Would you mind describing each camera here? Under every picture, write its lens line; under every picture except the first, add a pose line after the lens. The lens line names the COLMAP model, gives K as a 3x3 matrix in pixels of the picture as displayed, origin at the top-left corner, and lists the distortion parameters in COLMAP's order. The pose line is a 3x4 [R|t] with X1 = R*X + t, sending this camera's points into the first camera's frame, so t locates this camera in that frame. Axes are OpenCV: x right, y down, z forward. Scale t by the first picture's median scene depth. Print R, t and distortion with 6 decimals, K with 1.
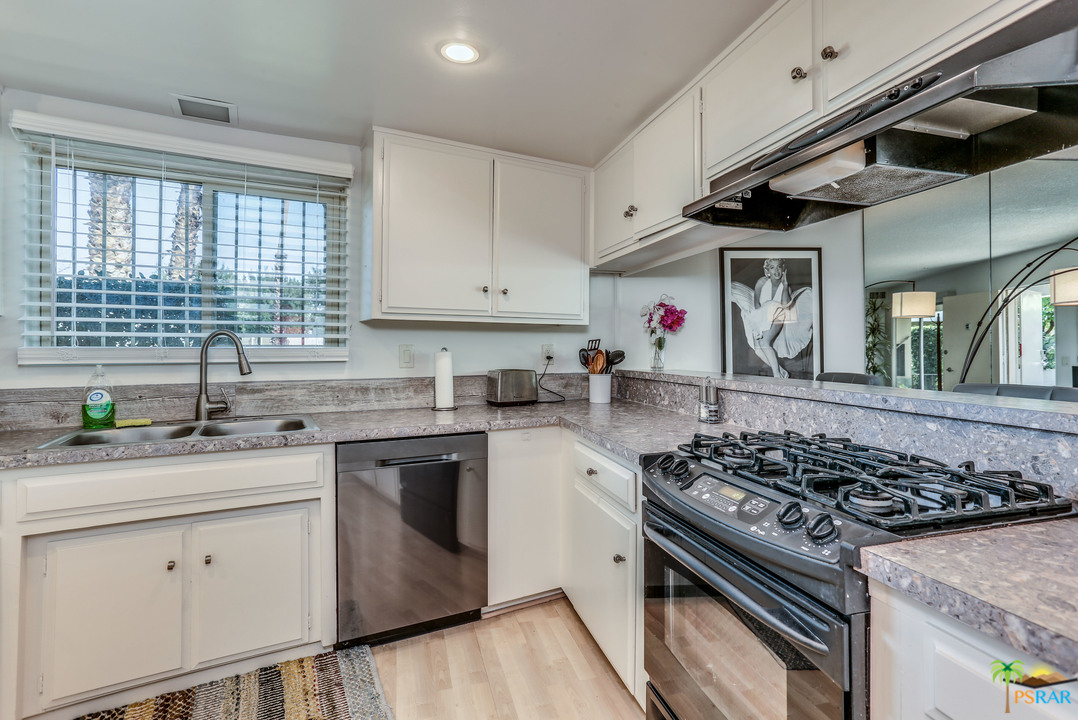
lens RADIAL K [[536.4, 0, 546.1], [0, 536.4, 339.7], [0, 0, 1]] dist [-0.056838, 0.037720]
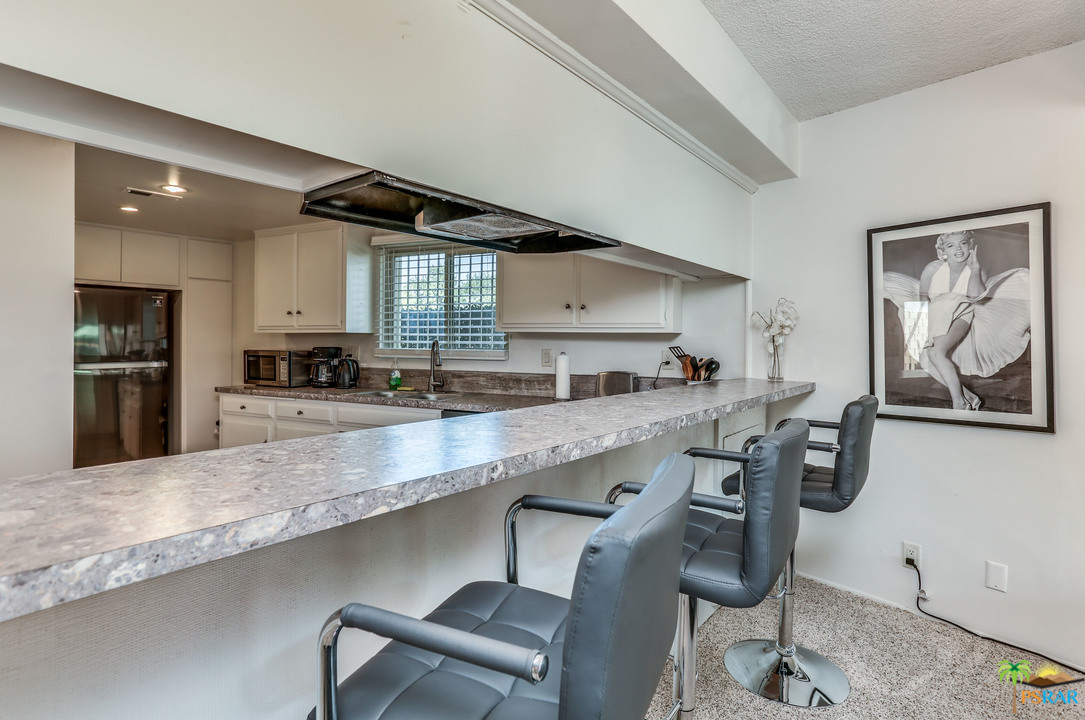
lens RADIAL K [[527.4, 0, 538.8], [0, 527.4, 344.5], [0, 0, 1]] dist [-0.064247, 0.037560]
pose [[0.601147, 0.006863, -0.799109, 0.643623], [0.000552, 0.999959, 0.009003, -0.011789], [0.799139, -0.005853, 0.601118, 0.155438]]
